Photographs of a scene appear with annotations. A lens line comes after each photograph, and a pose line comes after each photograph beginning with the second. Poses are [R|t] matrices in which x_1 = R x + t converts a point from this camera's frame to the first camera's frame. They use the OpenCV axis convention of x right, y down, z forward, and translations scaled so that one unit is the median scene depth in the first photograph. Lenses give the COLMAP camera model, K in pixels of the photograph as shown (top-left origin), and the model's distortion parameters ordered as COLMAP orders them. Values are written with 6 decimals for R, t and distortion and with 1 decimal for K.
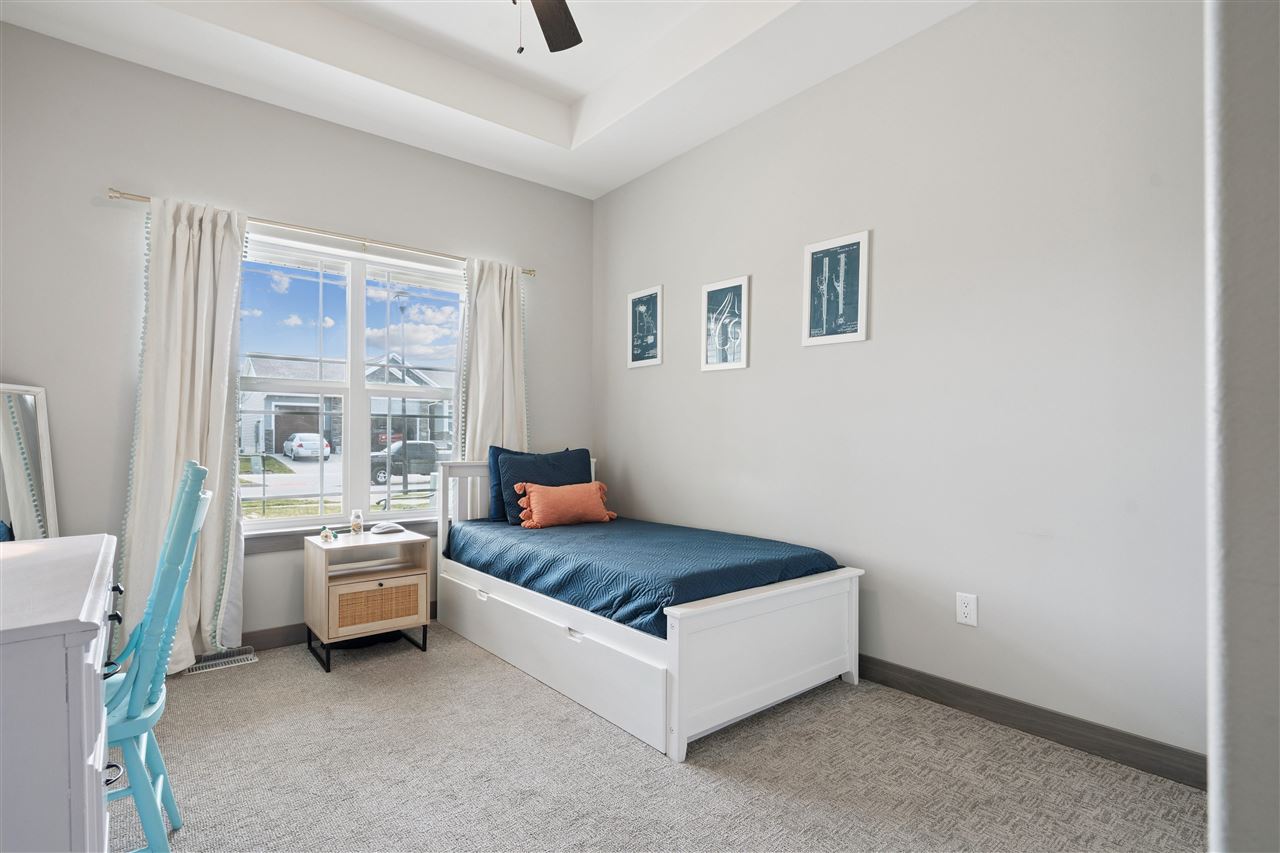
lens RADIAL K [[621.7, 0, 640.8], [0, 621.7, 428.8], [0, 0, 1]] dist [0.000356, 0.000163]
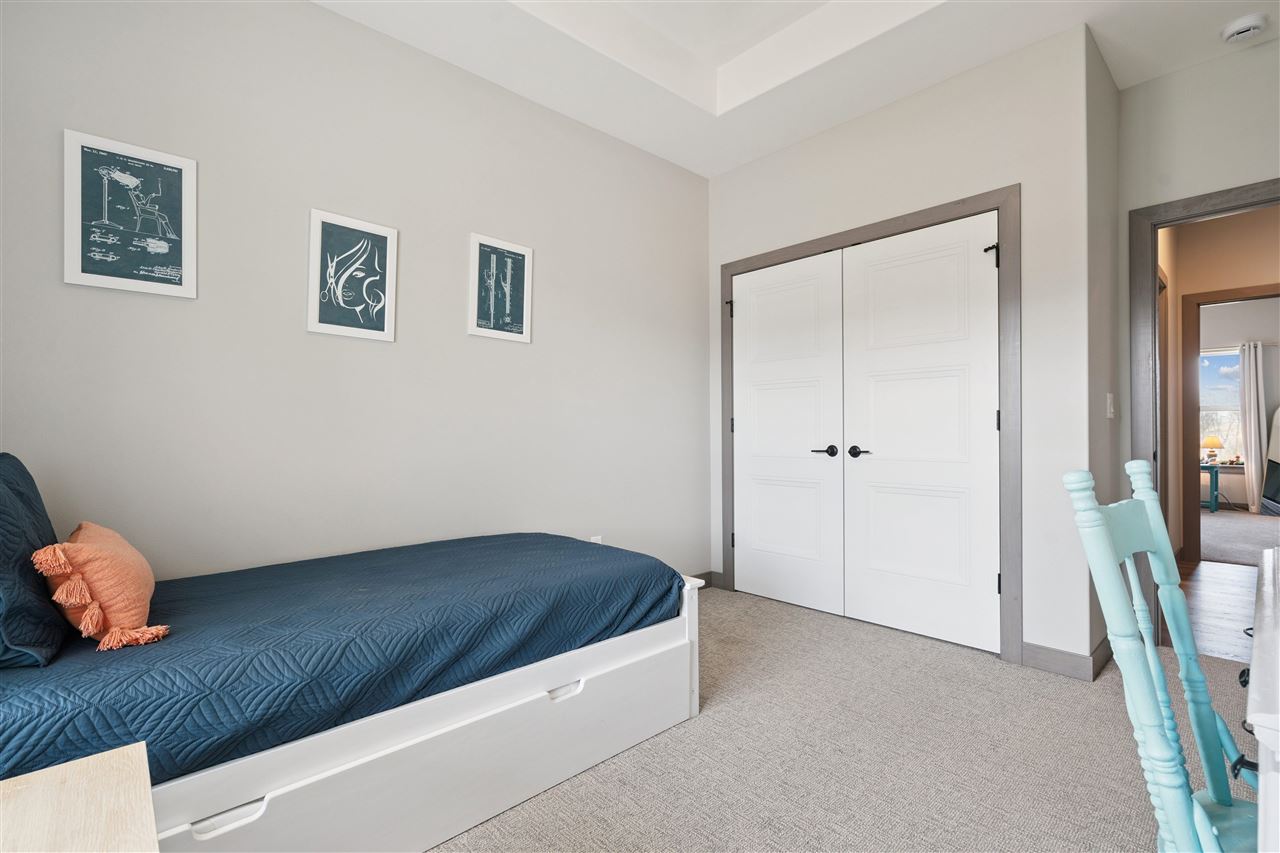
lens RADIAL K [[578.7, 0, 642.2], [0, 578.7, 439.0], [0, 0, 1]] dist [0.000573, 0.000190]
pose [[-0.060444, -0.002770, 0.998168, -0.685614], [0.001094, 0.999995, 0.002841, 0.030822], [-0.998171, 0.001264, -0.060440, 0.811940]]
